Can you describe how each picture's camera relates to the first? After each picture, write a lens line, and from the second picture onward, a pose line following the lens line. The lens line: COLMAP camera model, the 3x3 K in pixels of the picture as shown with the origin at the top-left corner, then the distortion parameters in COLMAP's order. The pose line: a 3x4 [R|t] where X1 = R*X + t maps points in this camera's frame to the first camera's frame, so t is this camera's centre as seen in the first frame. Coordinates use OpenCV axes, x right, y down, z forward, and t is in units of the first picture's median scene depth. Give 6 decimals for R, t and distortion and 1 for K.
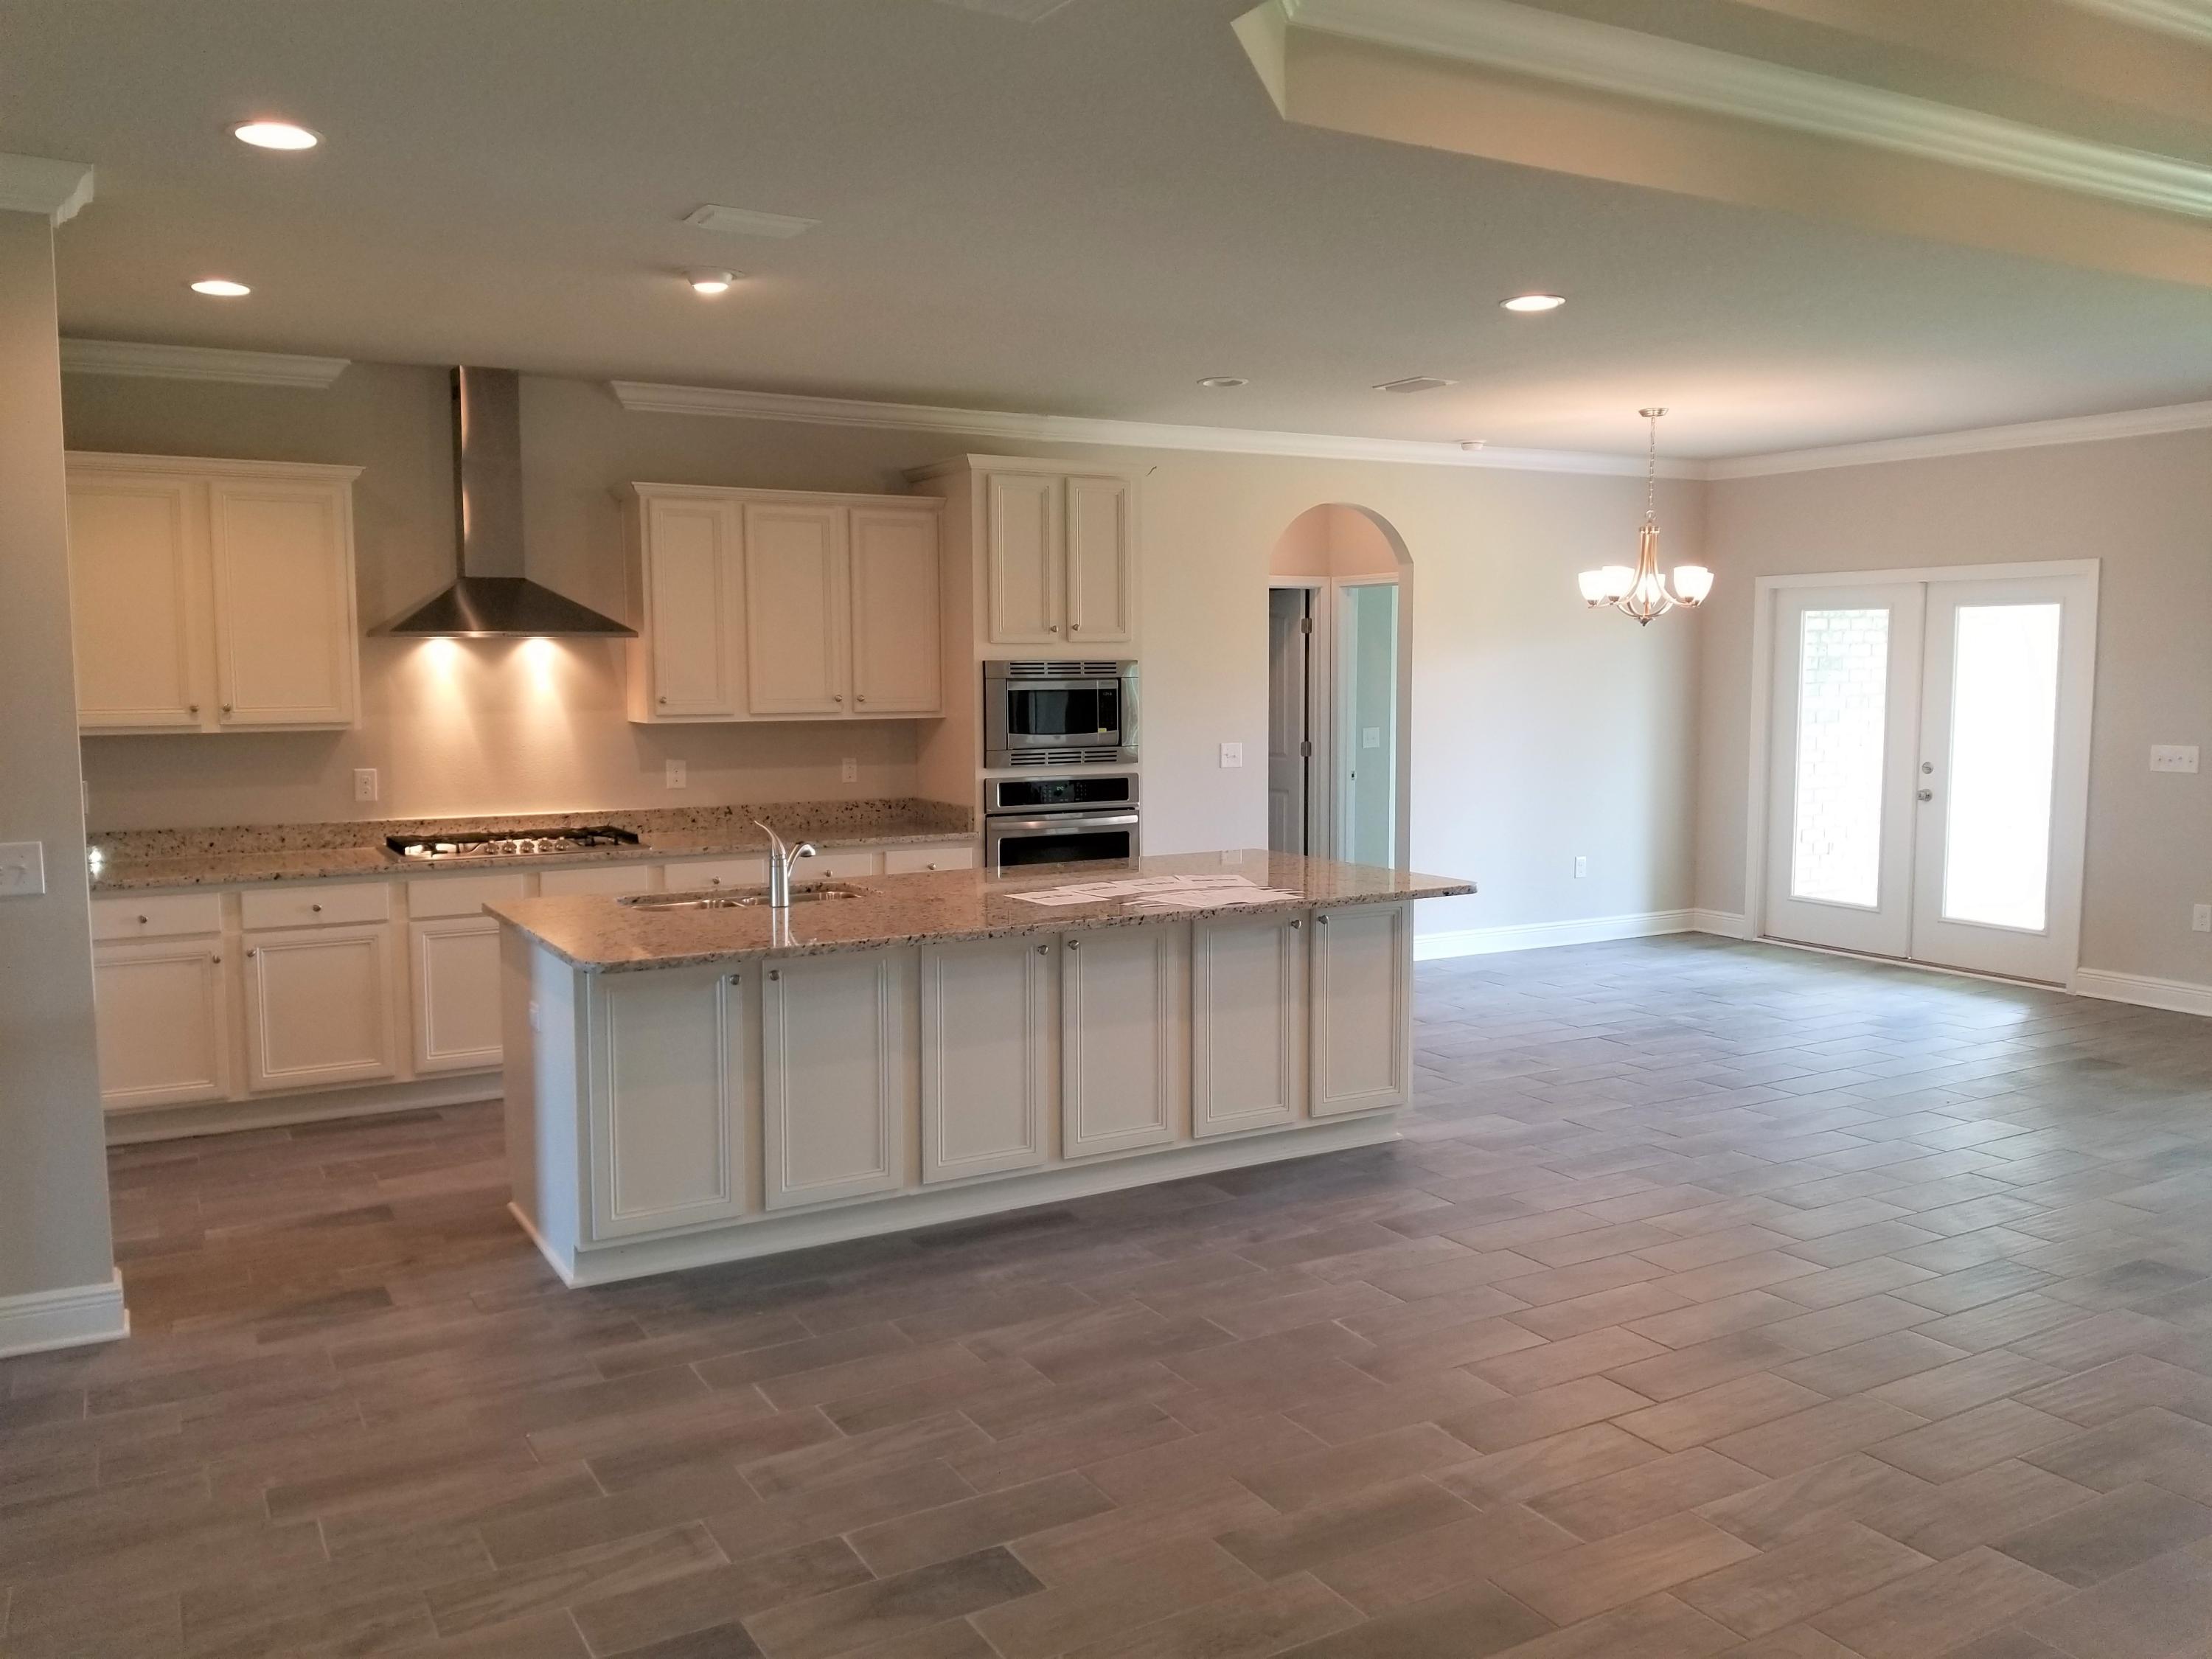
lens RADIAL K [[1749.2, 0, 1083.5], [0, 1749.2, 818.5], [0, 0, 1]] dist [0.070607, -0.108732]
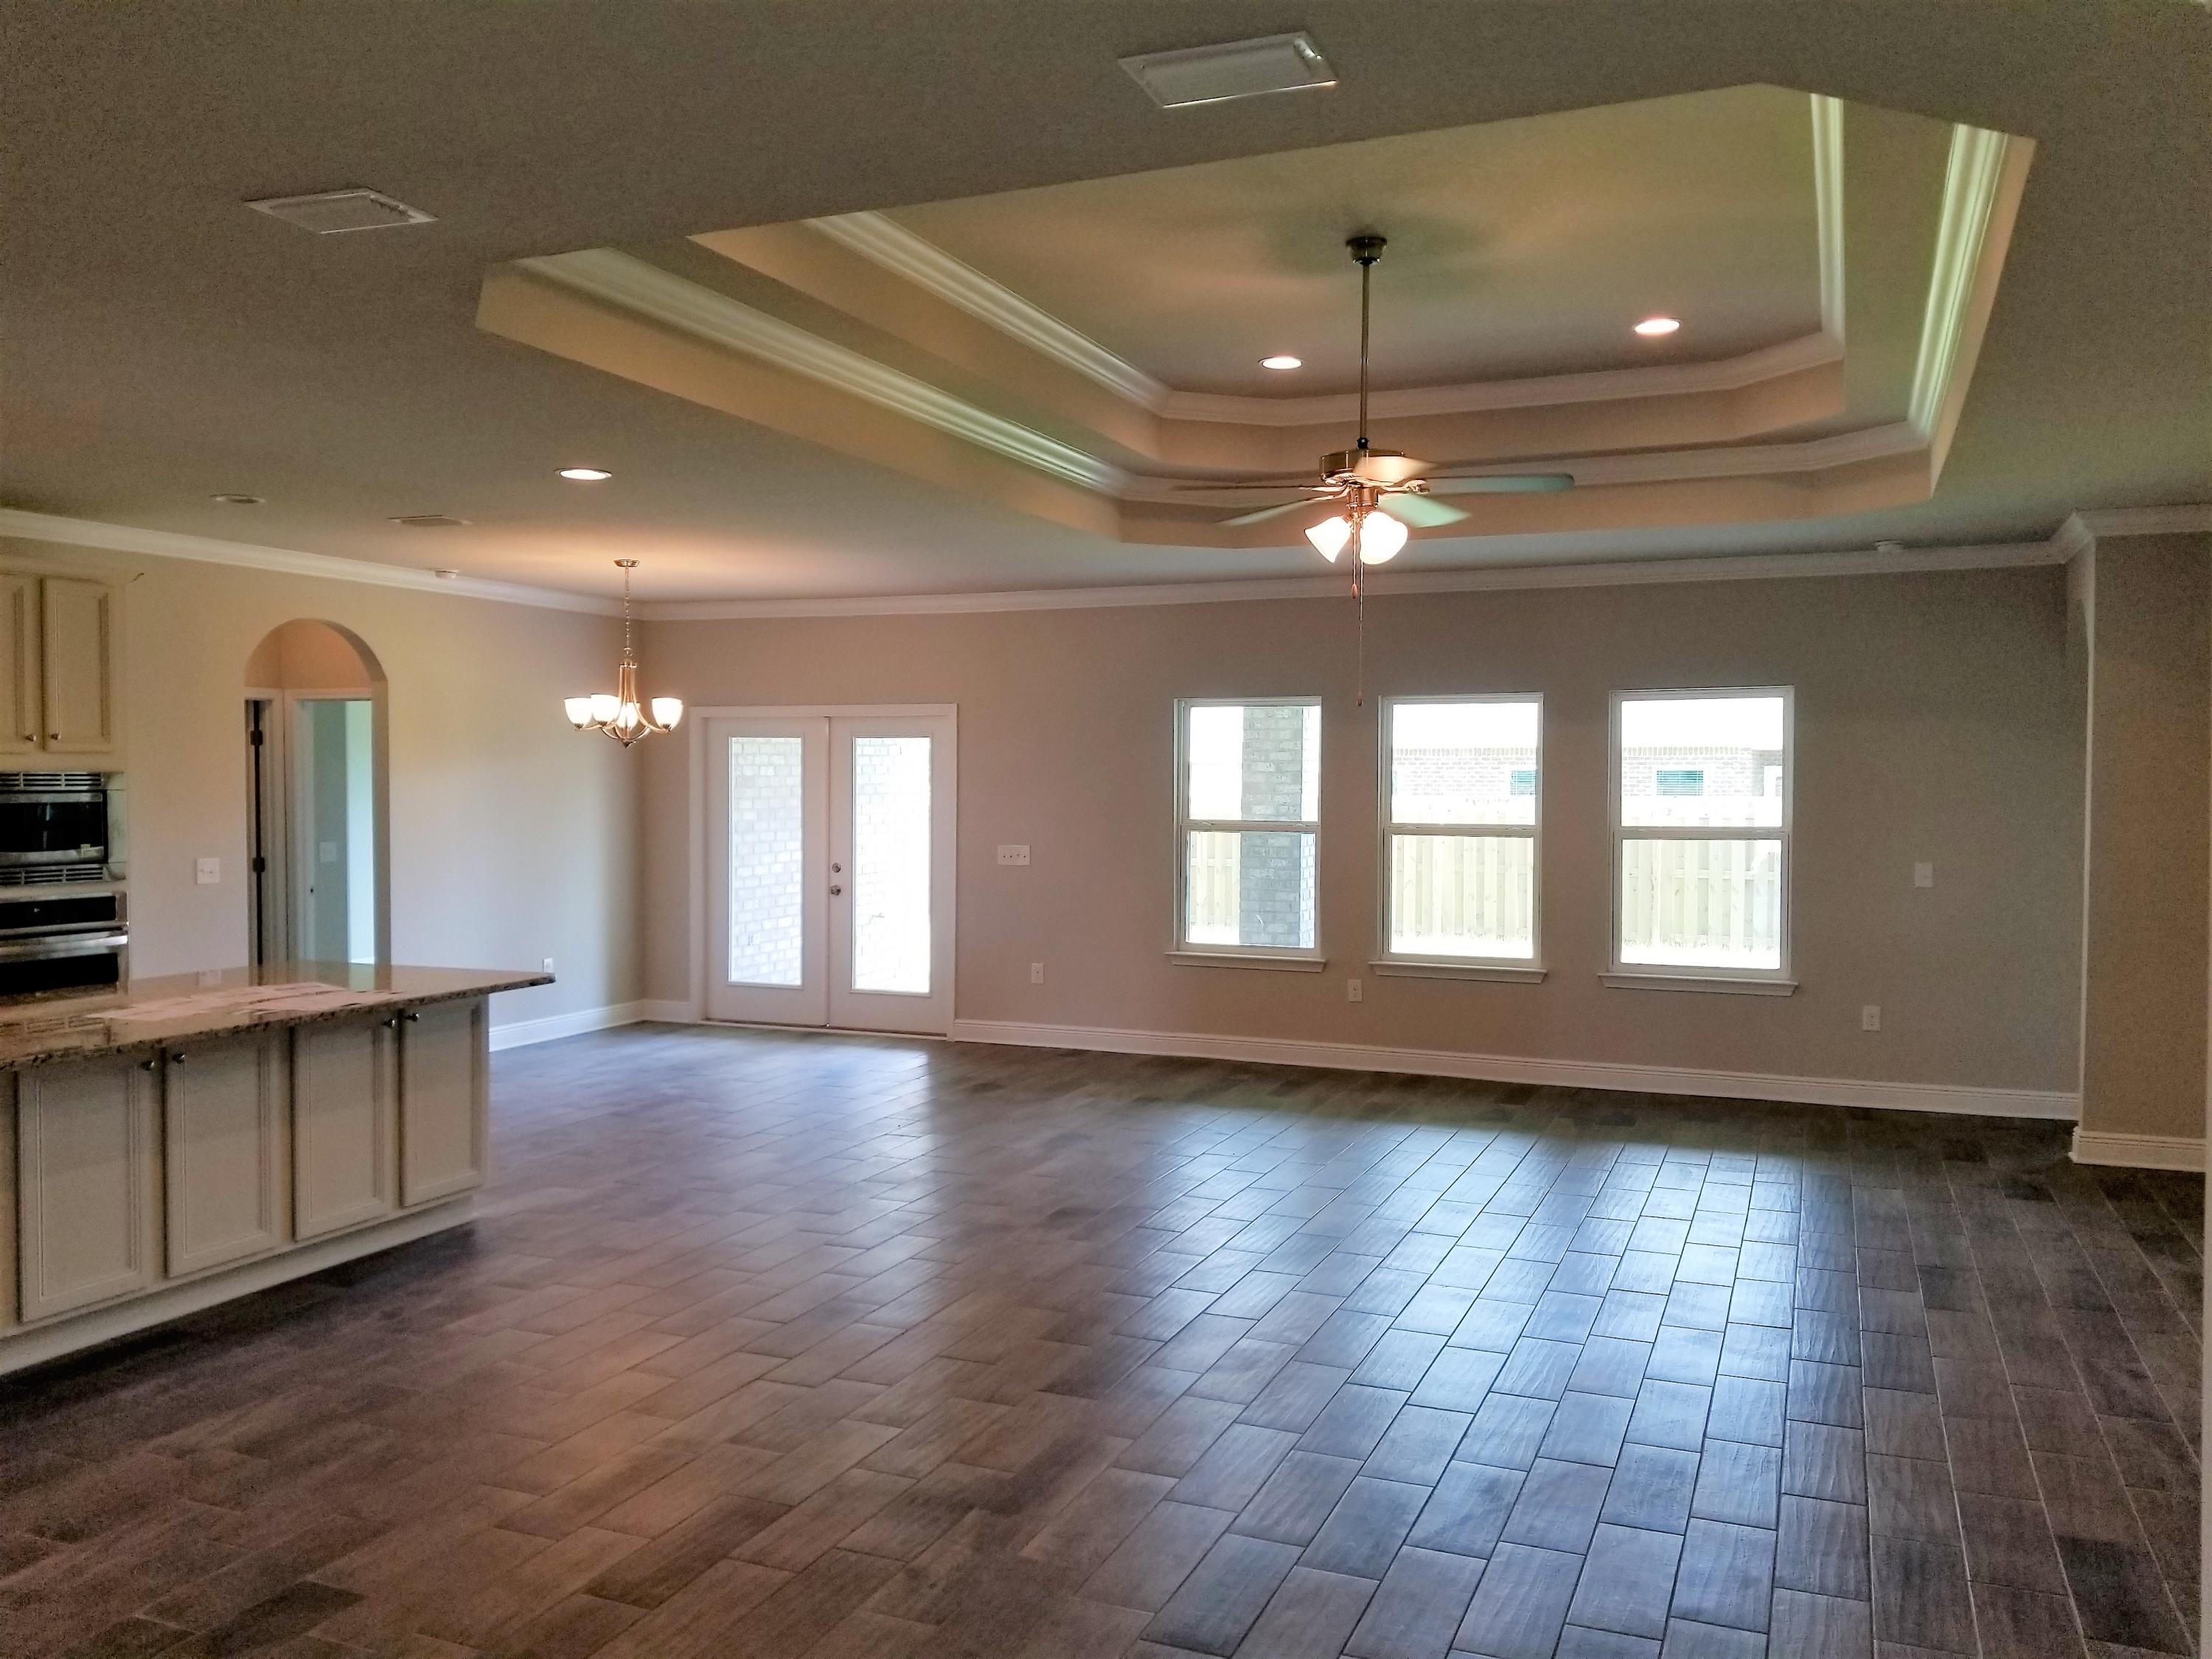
lens RADIAL K [[1749.2, 0, 1122.9], [0, 1749.2, 848.8], [0, 0, 1]] dist [0.070607, -0.108732]
pose [[0.785333, -0.017055, 0.618838, -0.163588], [0.046555, 0.998417, -0.031564, 0.007609], [-0.617320, 0.053598, 0.784884, -0.104488]]
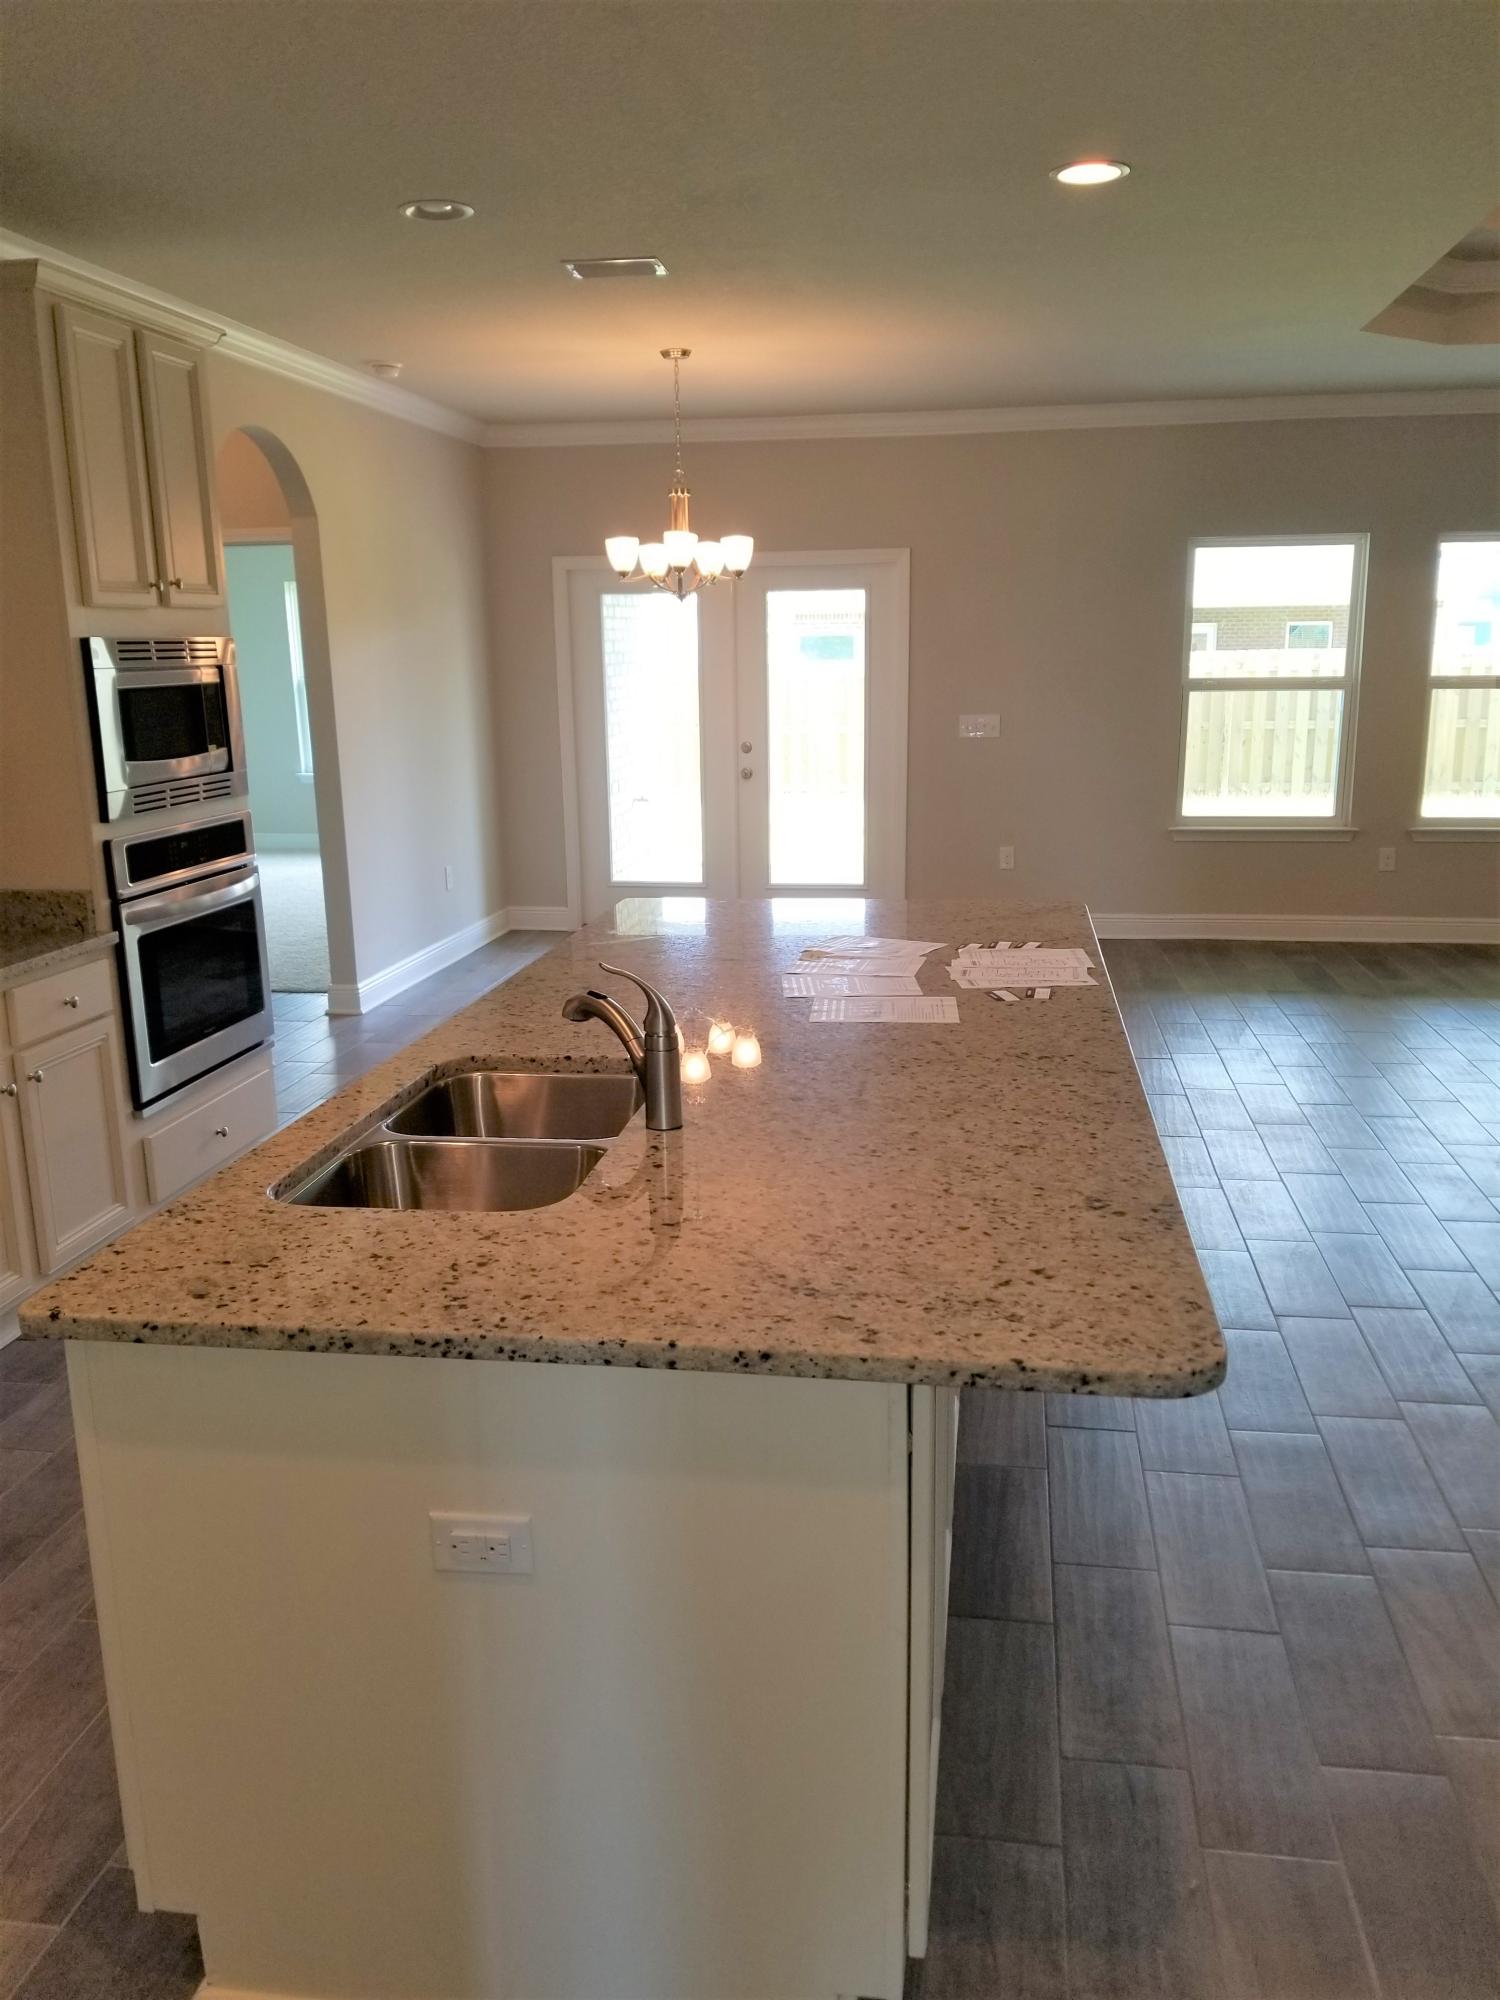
lens RADIAL K [[1581.5, 0, 736.1], [0, 1581.5, 1020.9], [0, 0, 1]] dist [0.070607, -0.108732]
pose [[0.621881, -0.184751, 0.761006, -0.397785], [0.081570, 0.981769, 0.171688, -0.043997], [-0.778852, -0.044694, 0.625614, 0.558364]]
